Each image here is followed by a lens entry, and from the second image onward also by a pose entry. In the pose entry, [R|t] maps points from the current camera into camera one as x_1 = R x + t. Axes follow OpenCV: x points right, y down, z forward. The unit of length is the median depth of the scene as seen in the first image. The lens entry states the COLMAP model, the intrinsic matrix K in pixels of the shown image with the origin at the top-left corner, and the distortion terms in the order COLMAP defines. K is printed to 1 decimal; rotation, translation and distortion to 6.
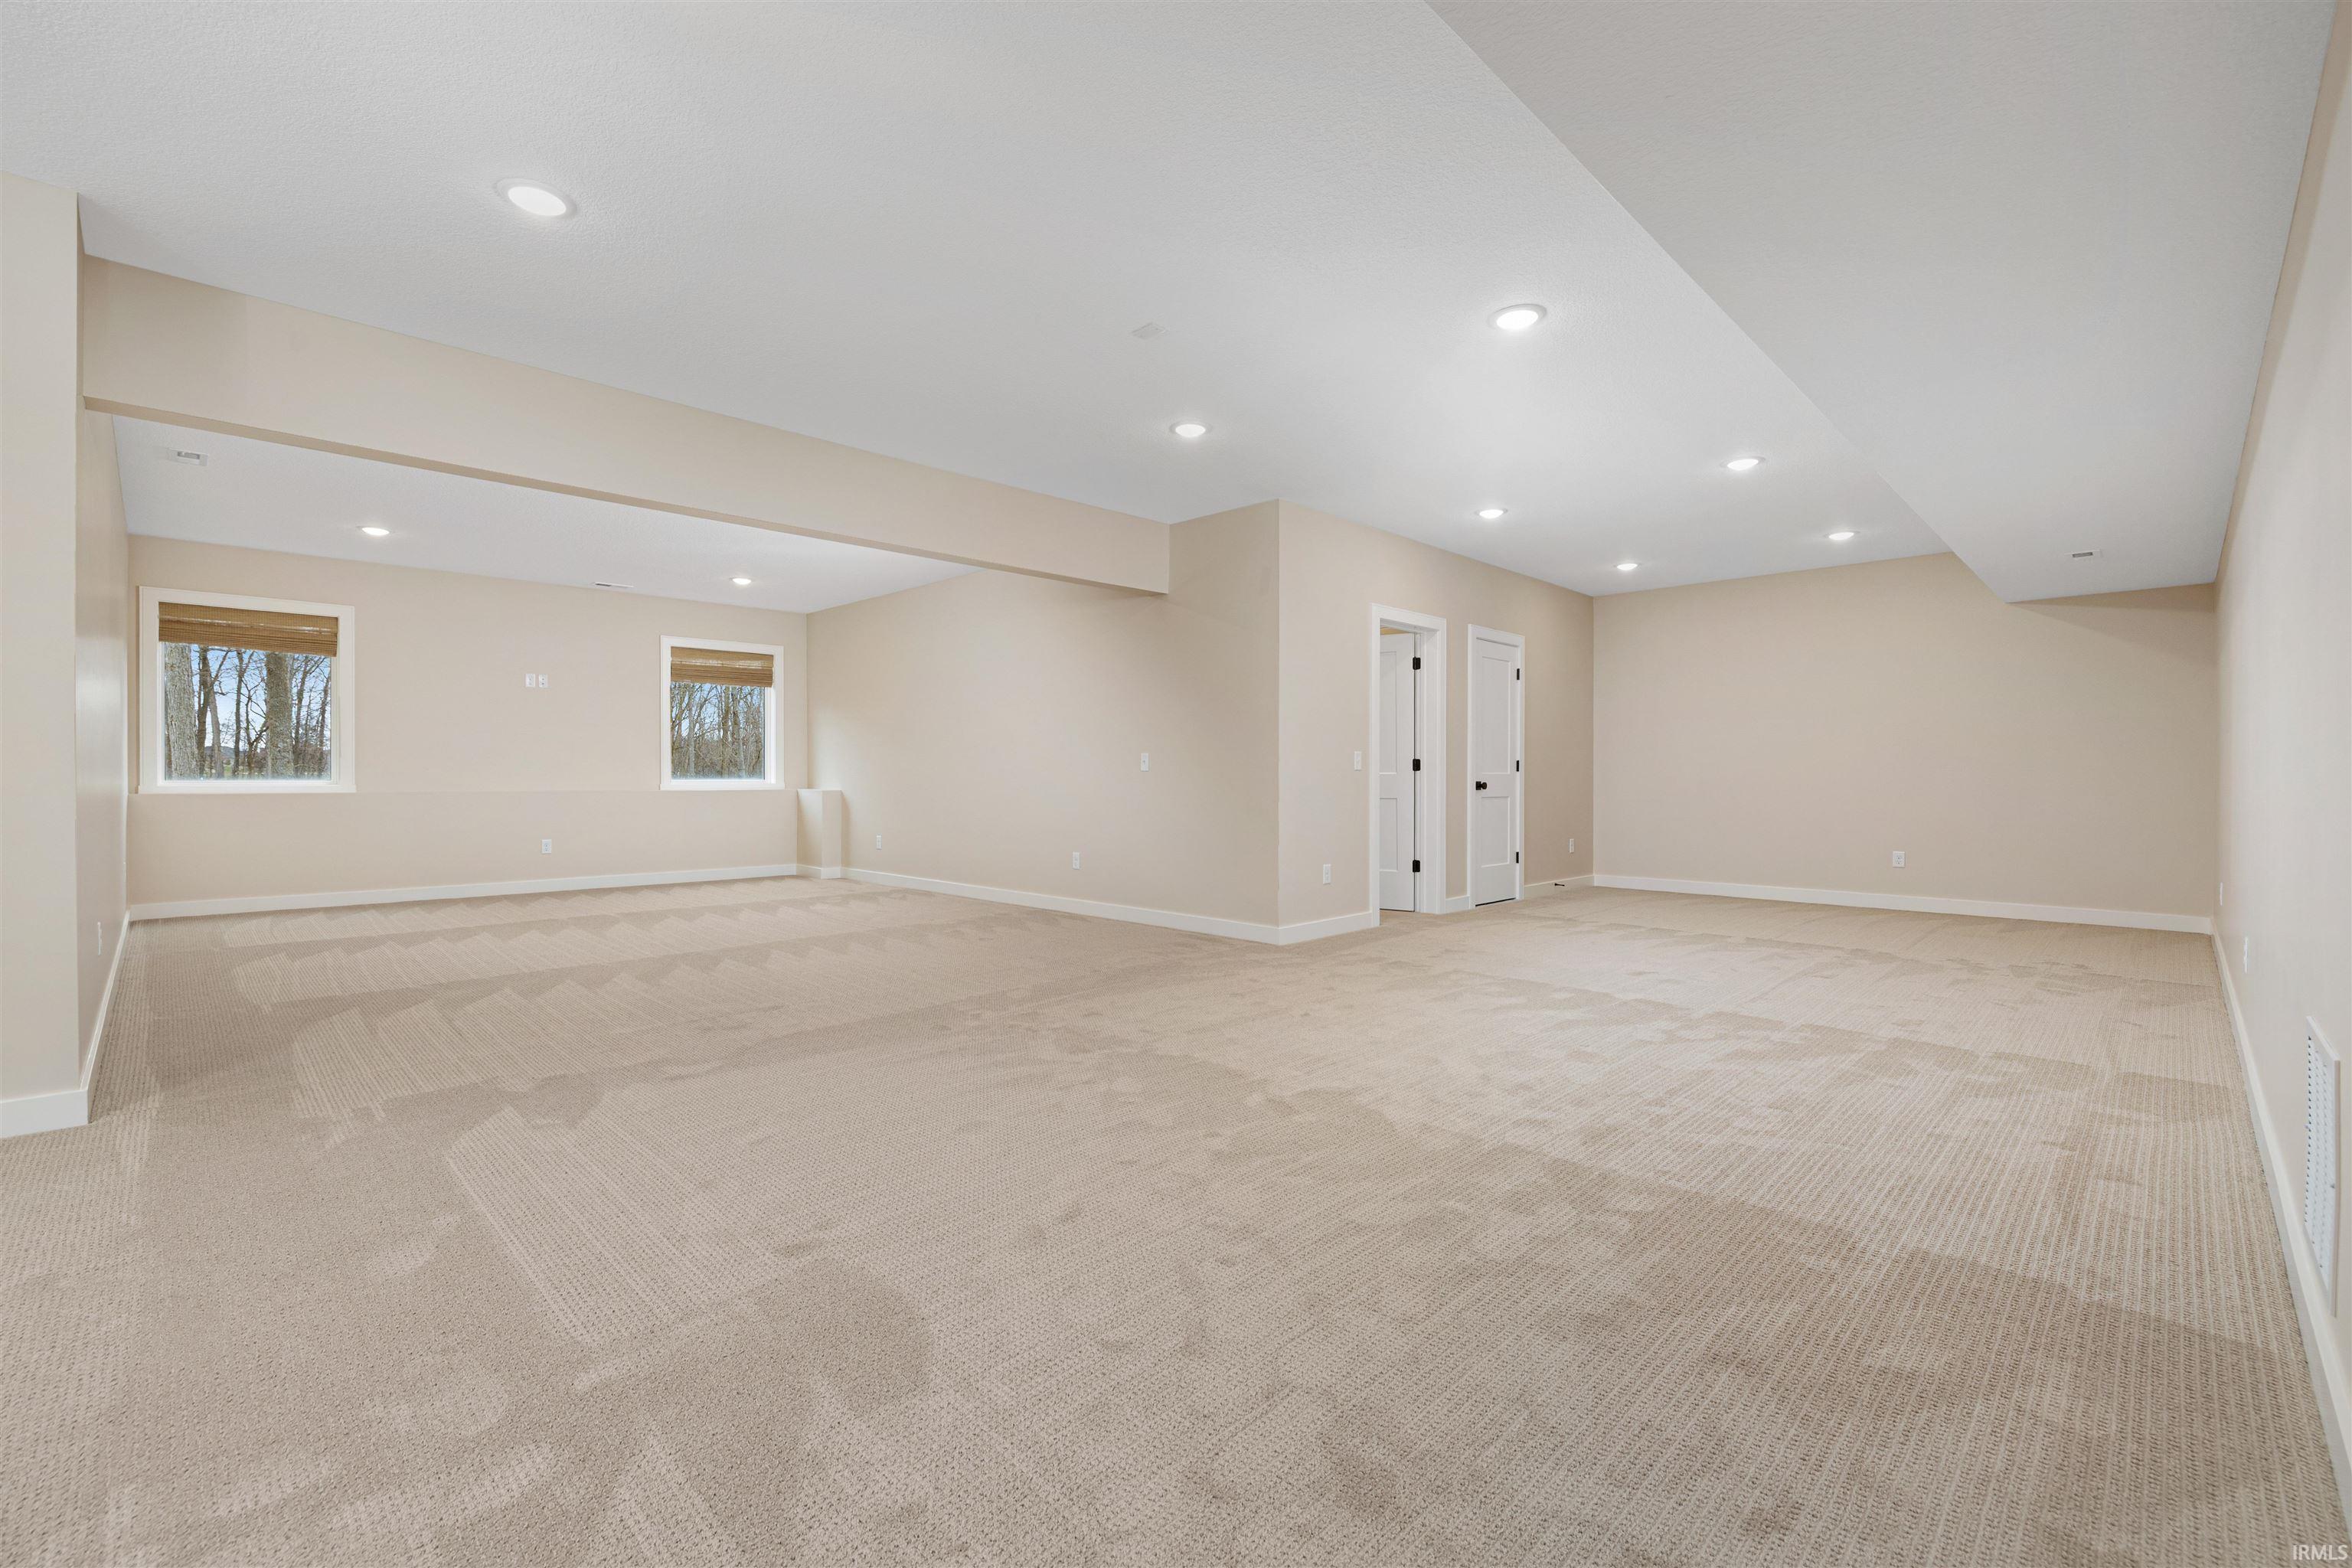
lens RADIAL K [[988.0, 0, 1176.0], [0, 988.0, 784.0], [0, 0, 1]] dist [-0.001172, -0.000167]
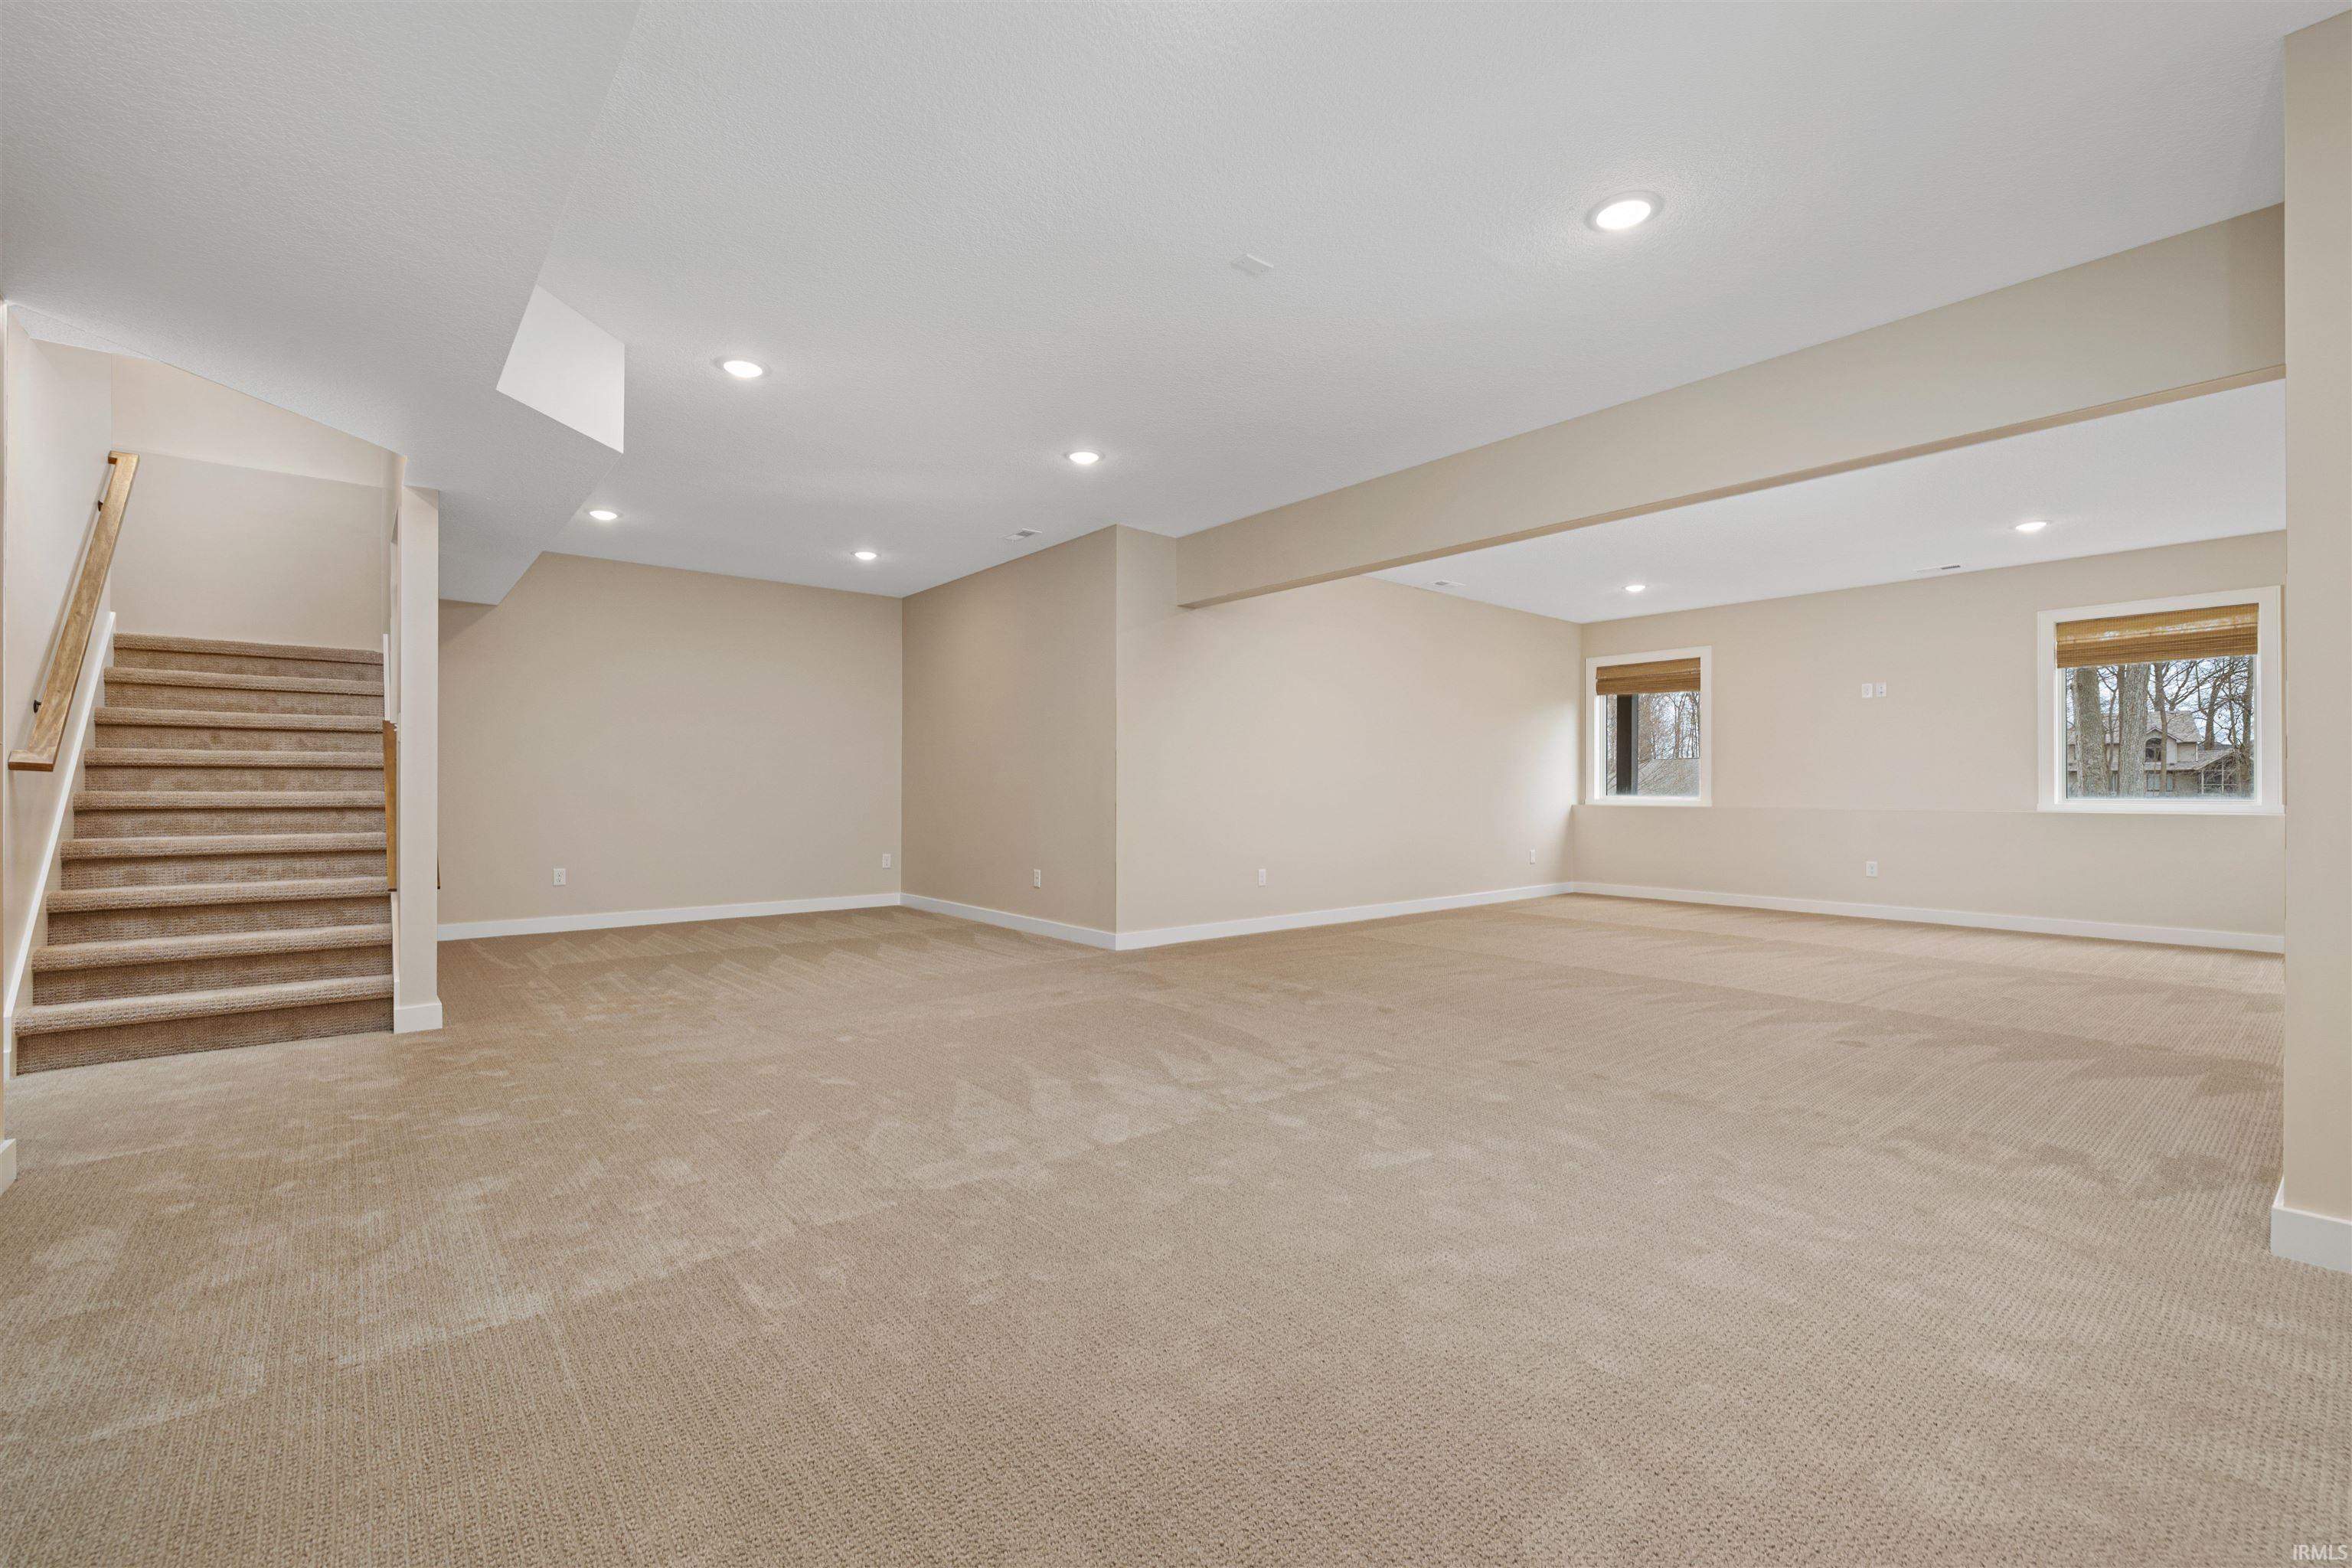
lens RADIAL K [[1008.7, 0, 1165.8], [0, 1008.7, 835.9], [0, 0, 1]] dist [-0.000883, -0.000237]
pose [[-0.097242, 0.042294, -0.994362, 0.338718], [-0.010192, 0.999002, 0.043488, -0.001247], [0.995209, 0.014363, -0.096714, 0.388637]]
